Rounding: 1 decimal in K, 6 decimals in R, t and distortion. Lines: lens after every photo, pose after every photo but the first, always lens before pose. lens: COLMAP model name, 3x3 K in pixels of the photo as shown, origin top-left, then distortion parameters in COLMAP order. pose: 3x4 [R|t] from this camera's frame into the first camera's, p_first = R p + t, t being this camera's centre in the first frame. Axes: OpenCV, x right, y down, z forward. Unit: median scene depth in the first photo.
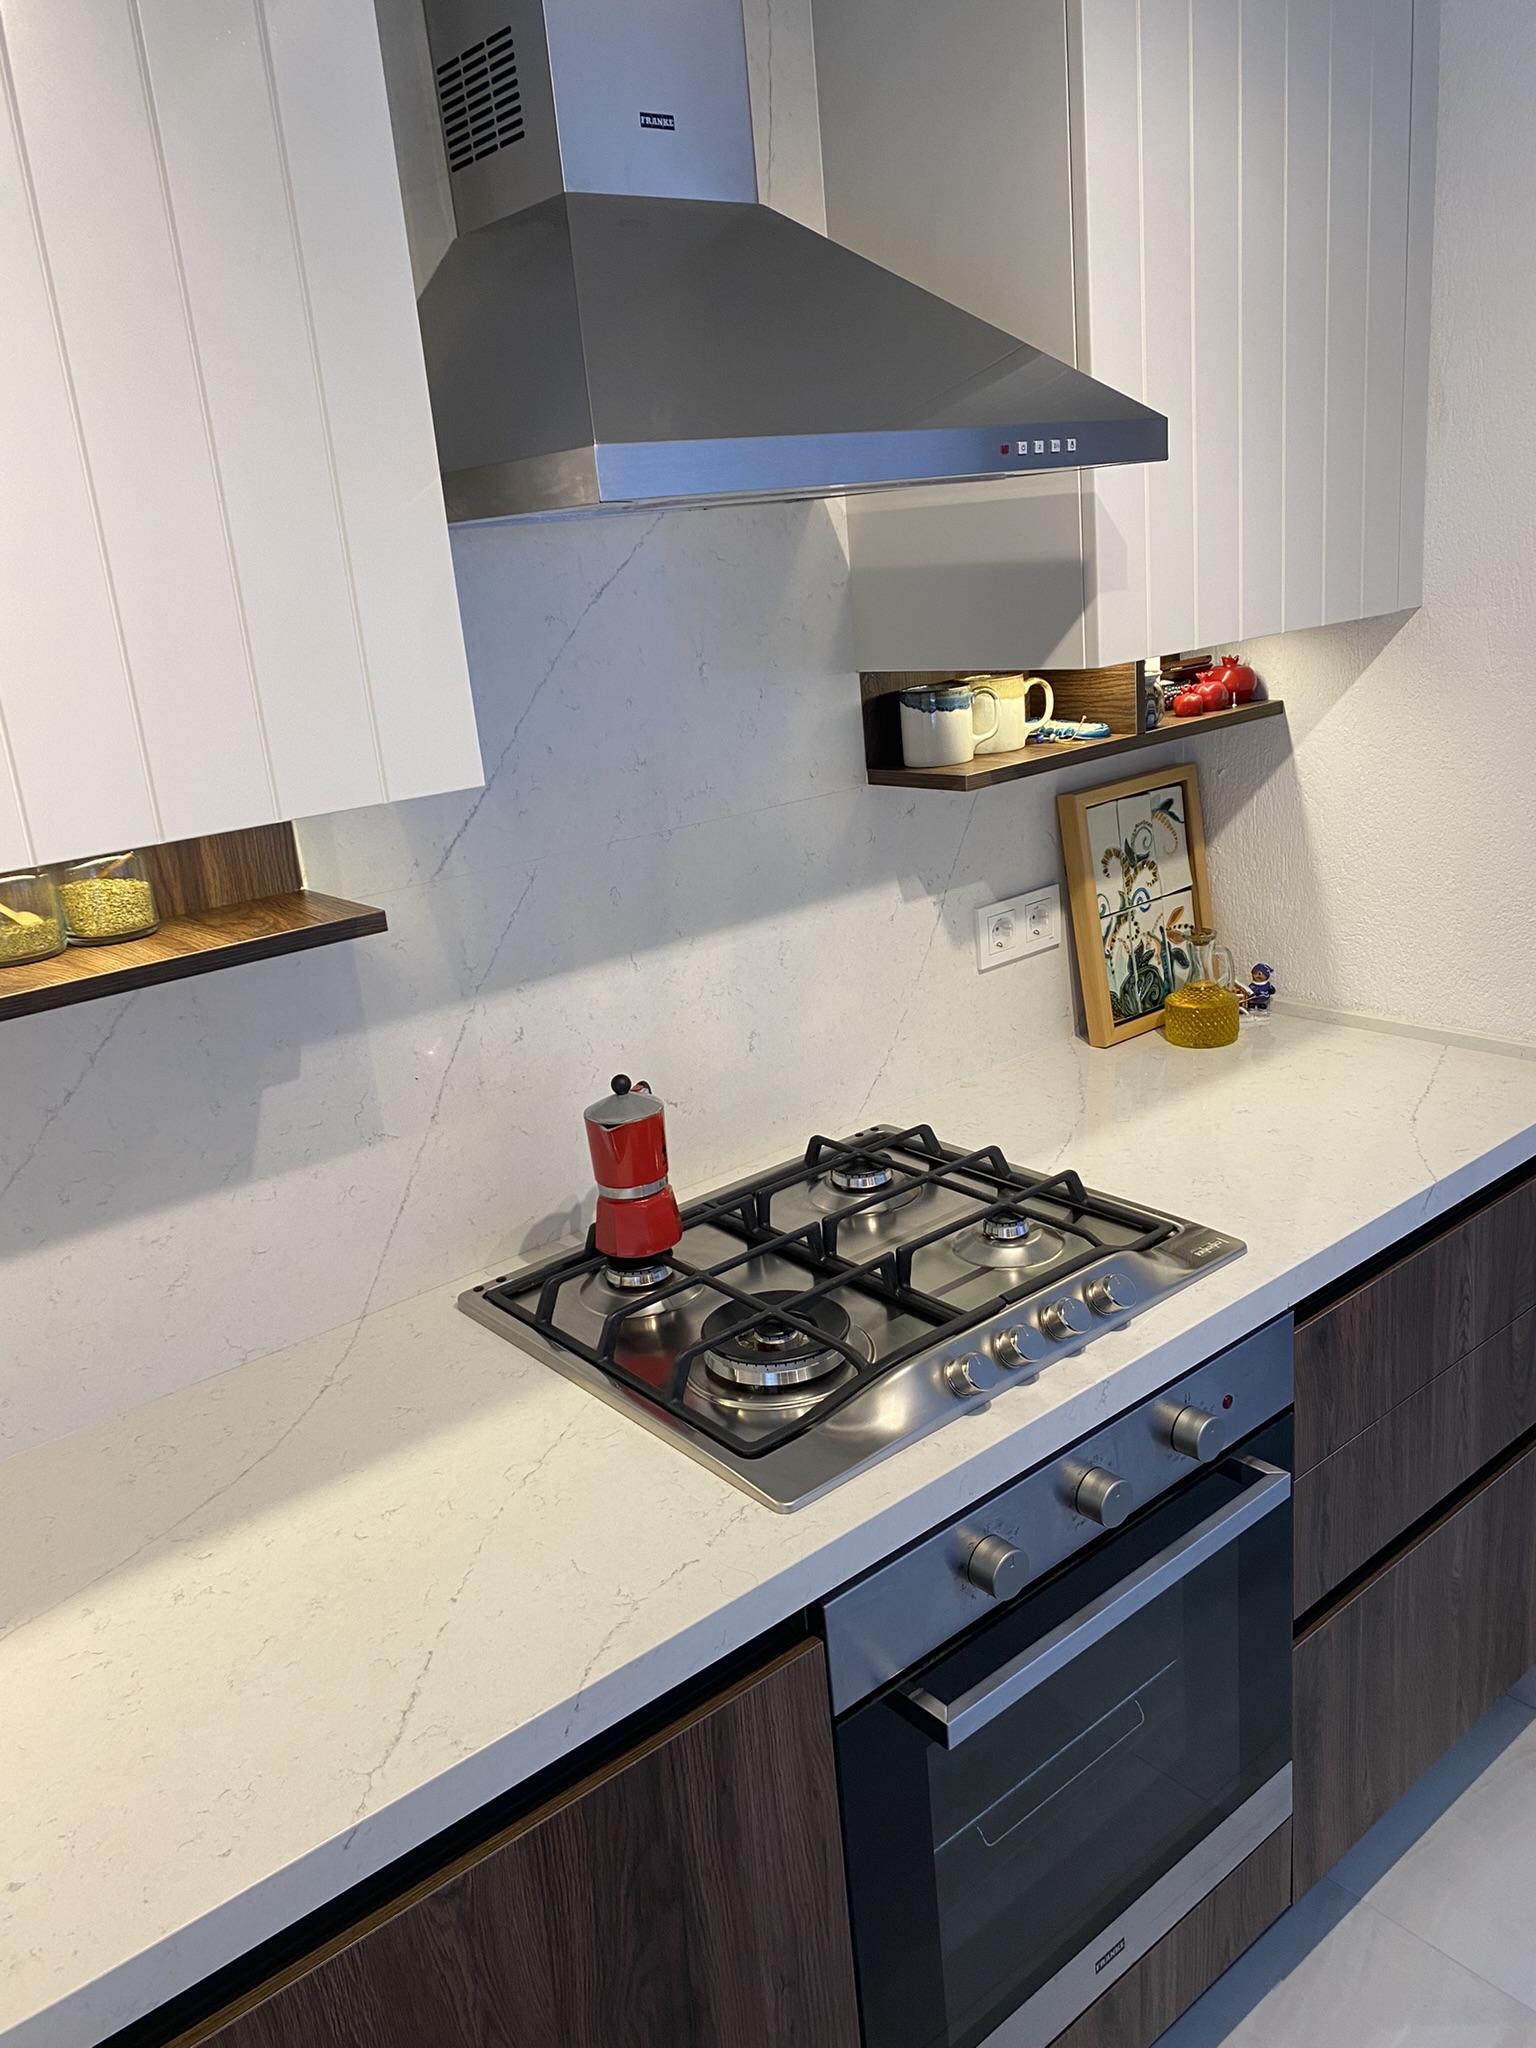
lens RADIAL K [[1564.0, 0, 769.9], [0, 1564.0, 1024.3], [0, 0, 1]] dist [0.049299, -0.066937]
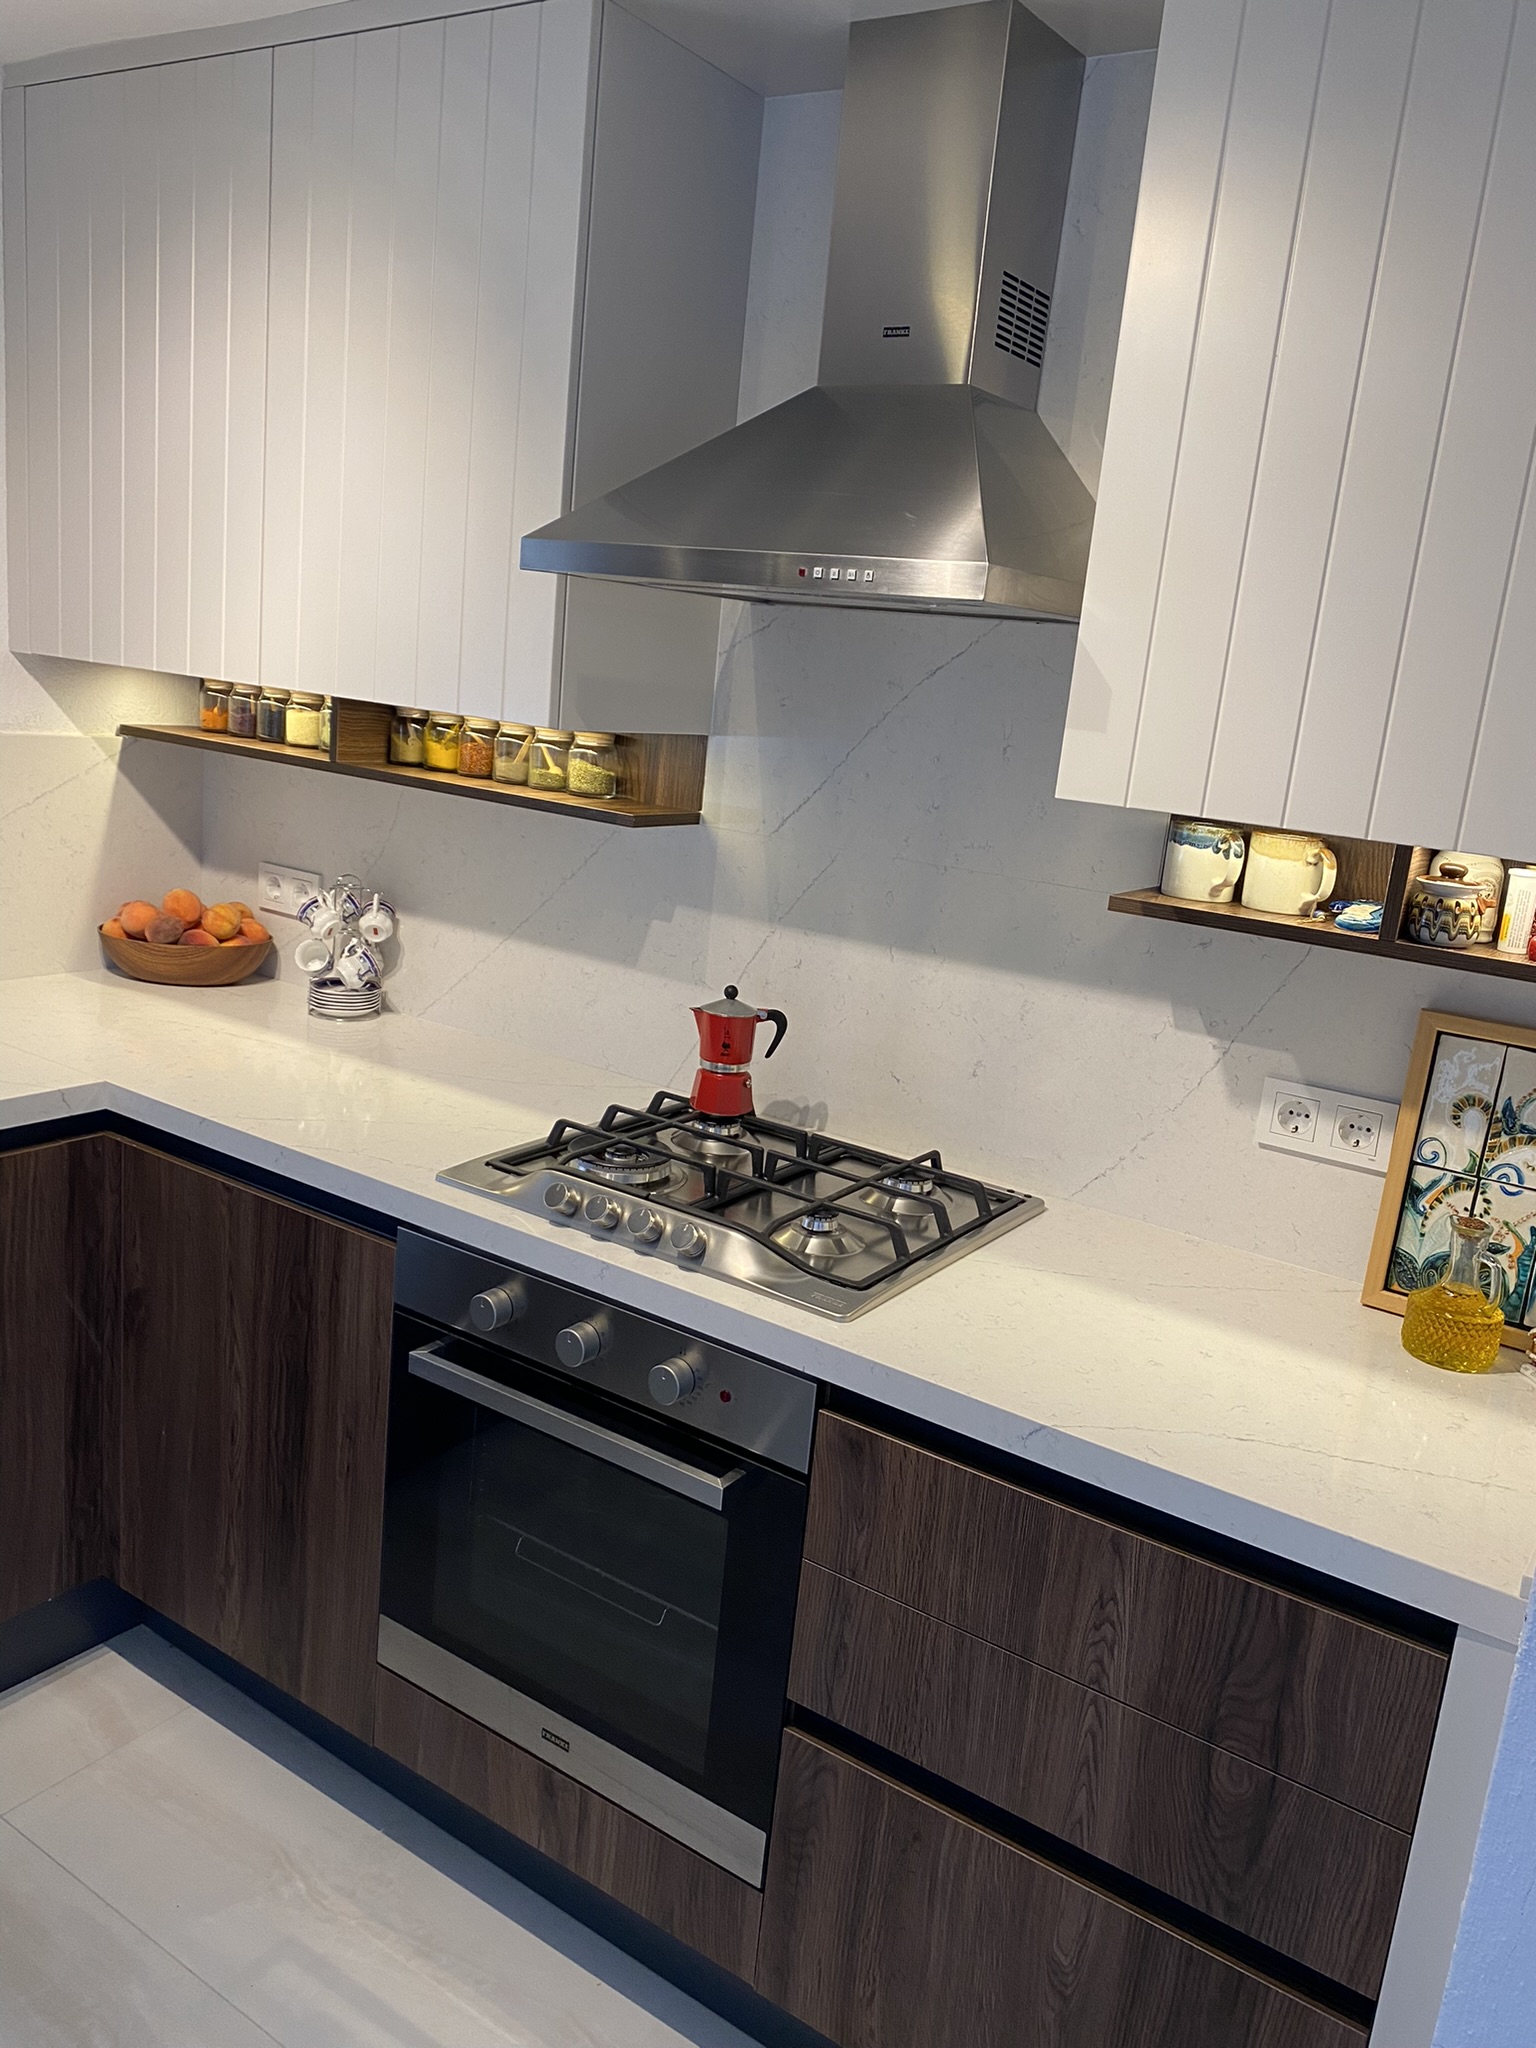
lens RADIAL K [[1564.0, 0, 791.4], [0, 1564.0, 1017.6], [0, 0, 1]] dist [0.049299, -0.066937]
pose [[0.286327, 0.325331, -0.901208, 1.073994], [-0.396547, 0.896487, 0.197638, -0.216212], [0.872220, 0.300782, 0.385698, 0.454121]]
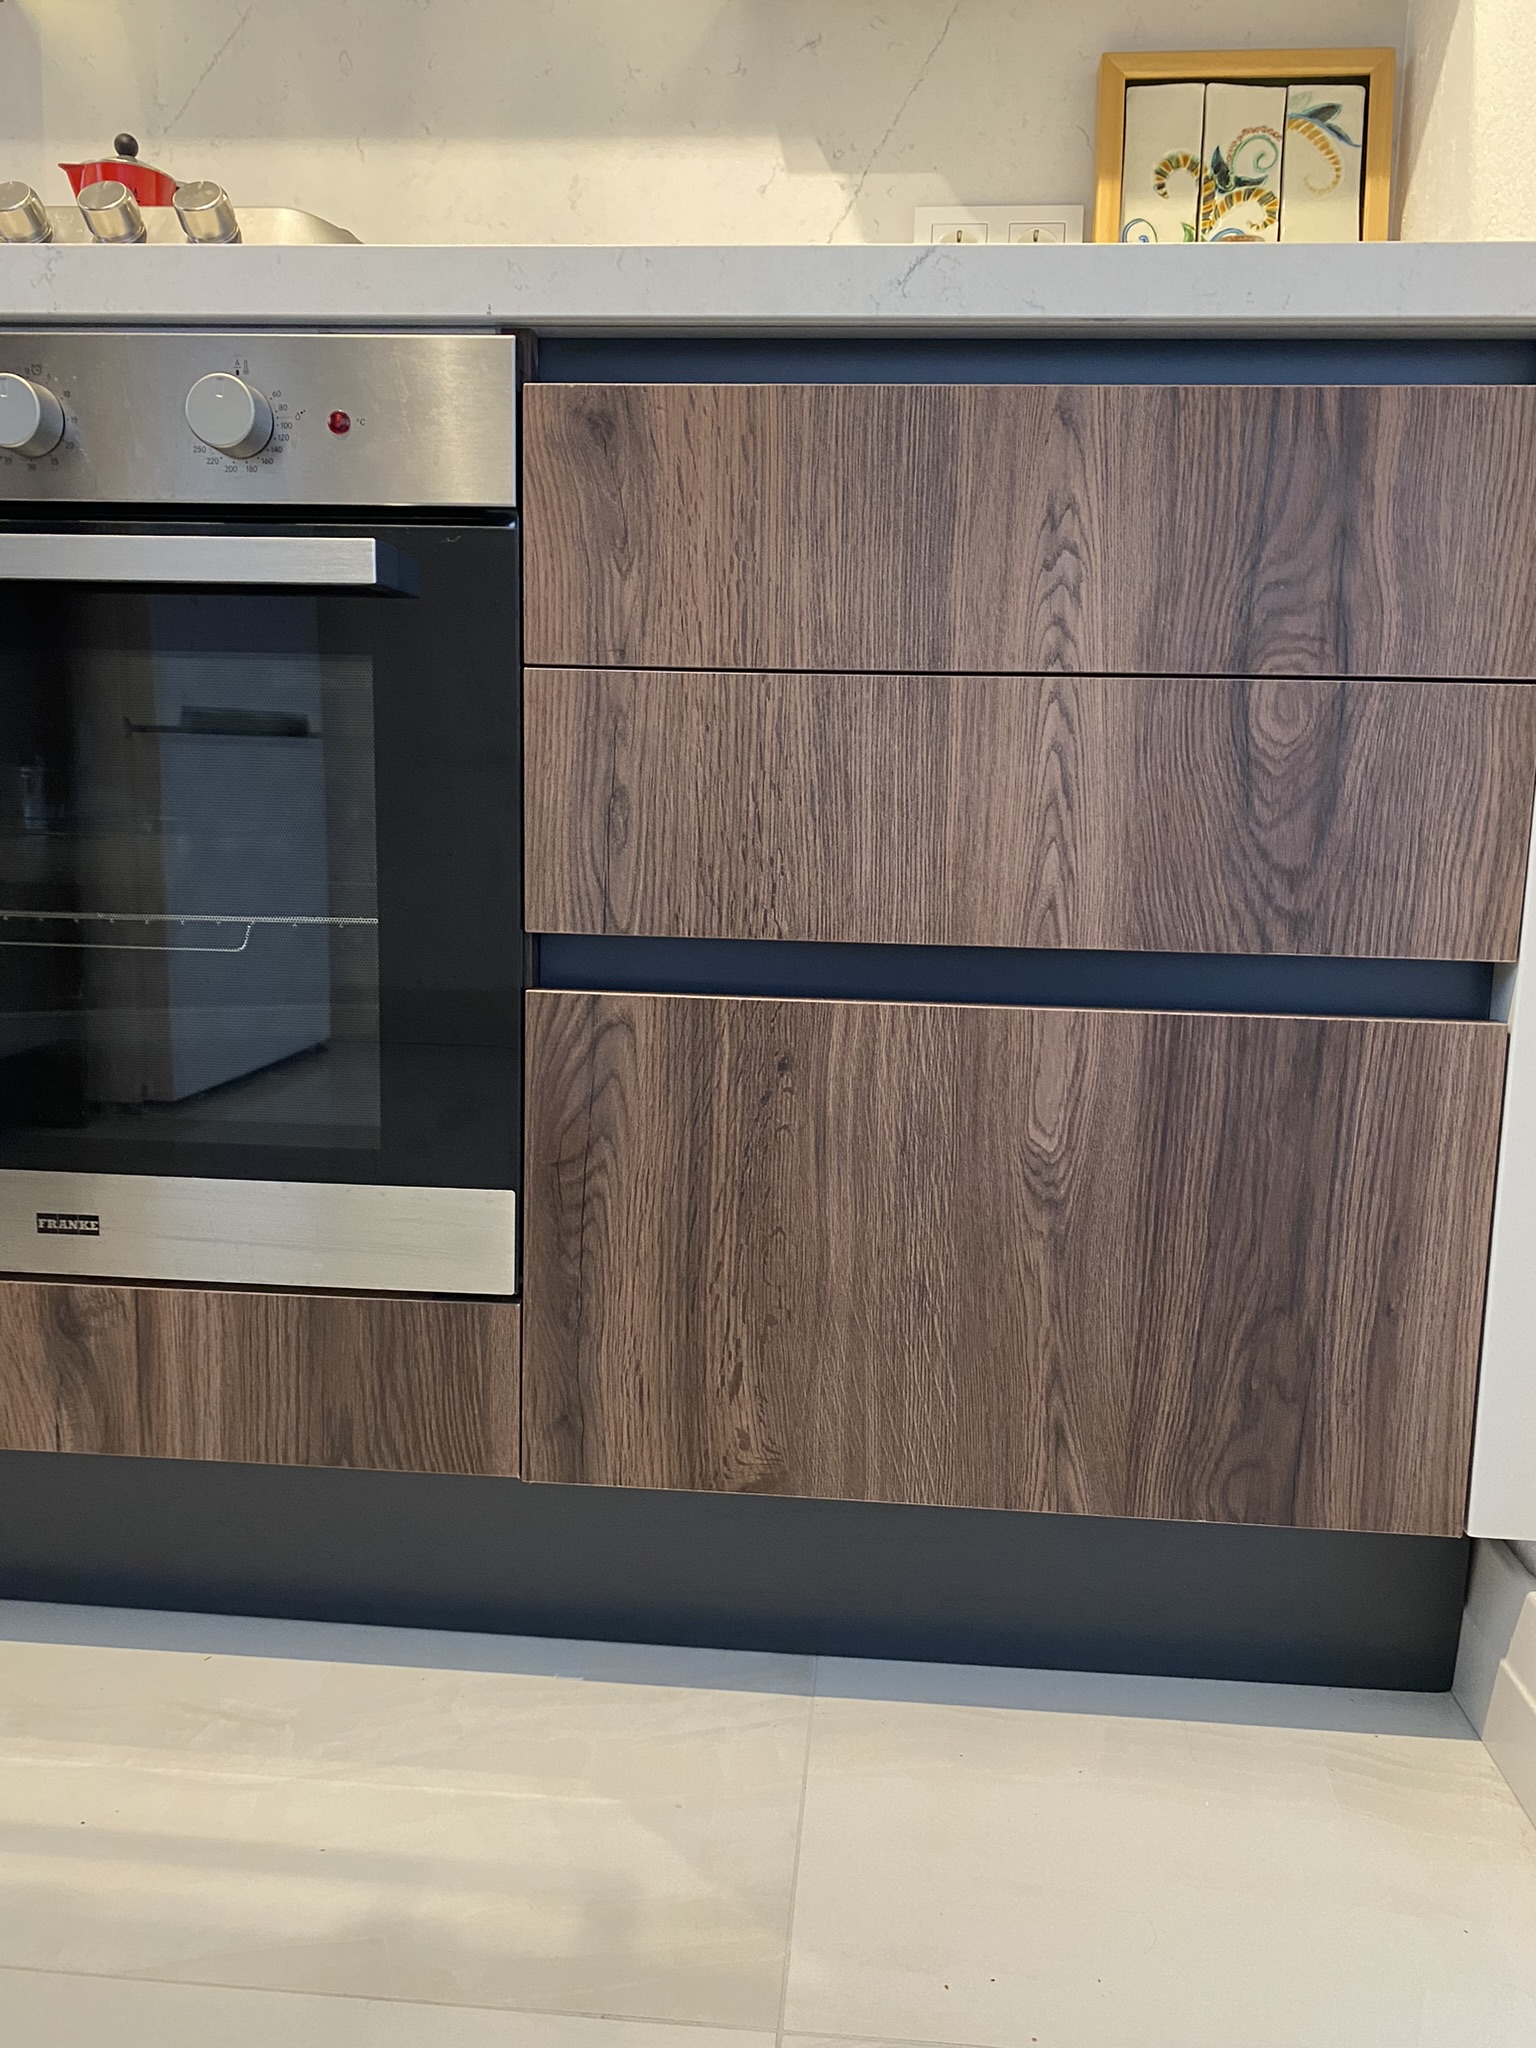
lens RADIAL K [[1564.0, 0, 784.8], [0, 1564.0, 1014.6], [0, 0, 1]] dist [0.049299, -0.066937]
pose [[0.716915, 0.209985, -0.664785, 0.788653], [-0.287897, 0.957628, -0.007988, 0.370859], [0.634939, 0.197116, 0.746992, 0.590253]]
